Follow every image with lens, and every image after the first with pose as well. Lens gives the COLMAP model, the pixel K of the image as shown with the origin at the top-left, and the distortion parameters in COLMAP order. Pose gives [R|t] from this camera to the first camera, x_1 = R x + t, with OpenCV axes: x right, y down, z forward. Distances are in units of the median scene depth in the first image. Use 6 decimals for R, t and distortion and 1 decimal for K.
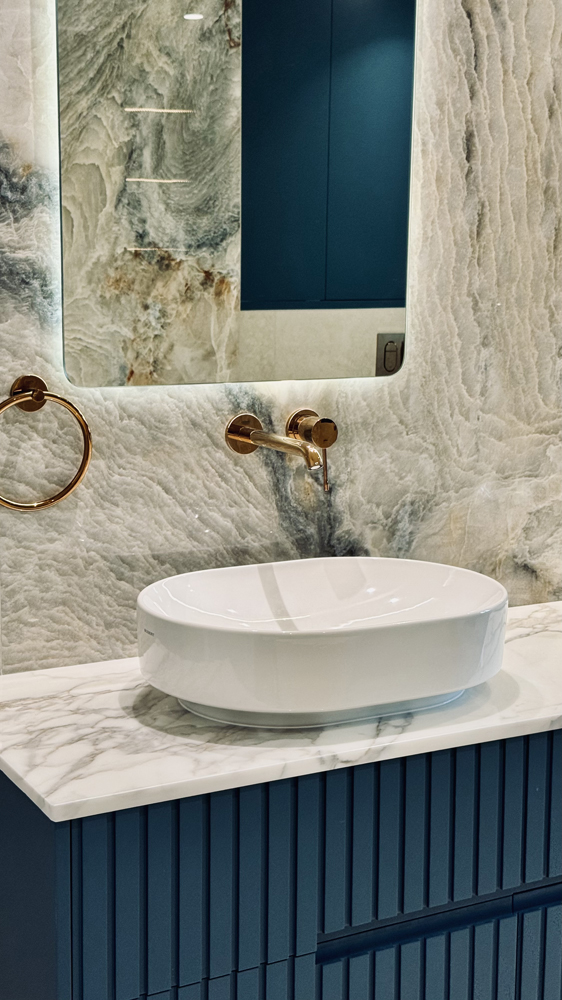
lens RADIAL K [[1427.7, 0, 281.5], [0, 1427.7, 500.3], [0, 0, 1]] dist [0.026903, 0.000000]
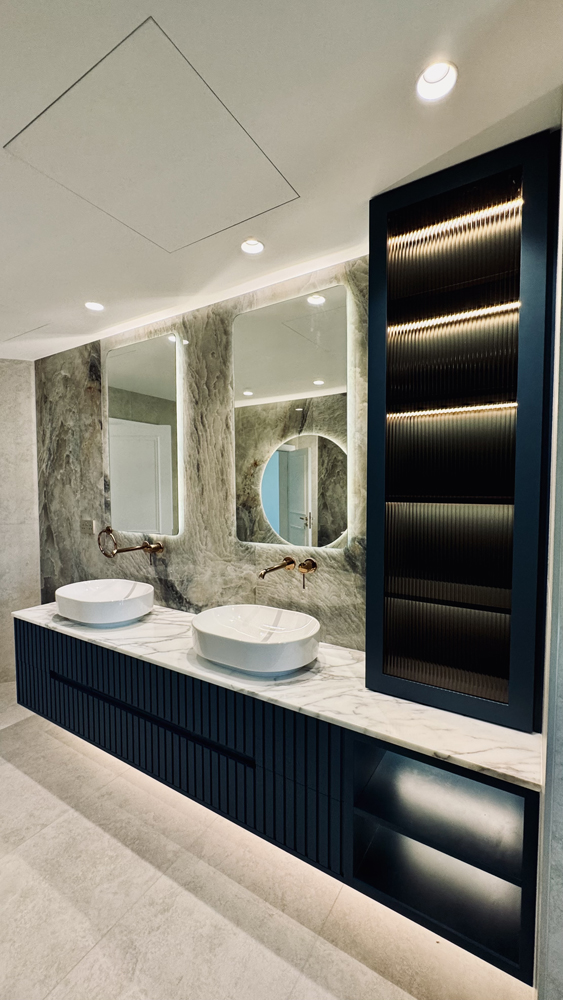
lens RADIAL K [[409.7, 0, 281.6], [0, 409.7, 502.2], [0, 0, 1]] dist [0.000029, -0.000022]
pose [[0.521207, 0.019233, -0.853214, 1.016842], [-0.151033, 0.986045, -0.070036, -0.133166], [0.839960, 0.165366, 0.516838, 0.686921]]
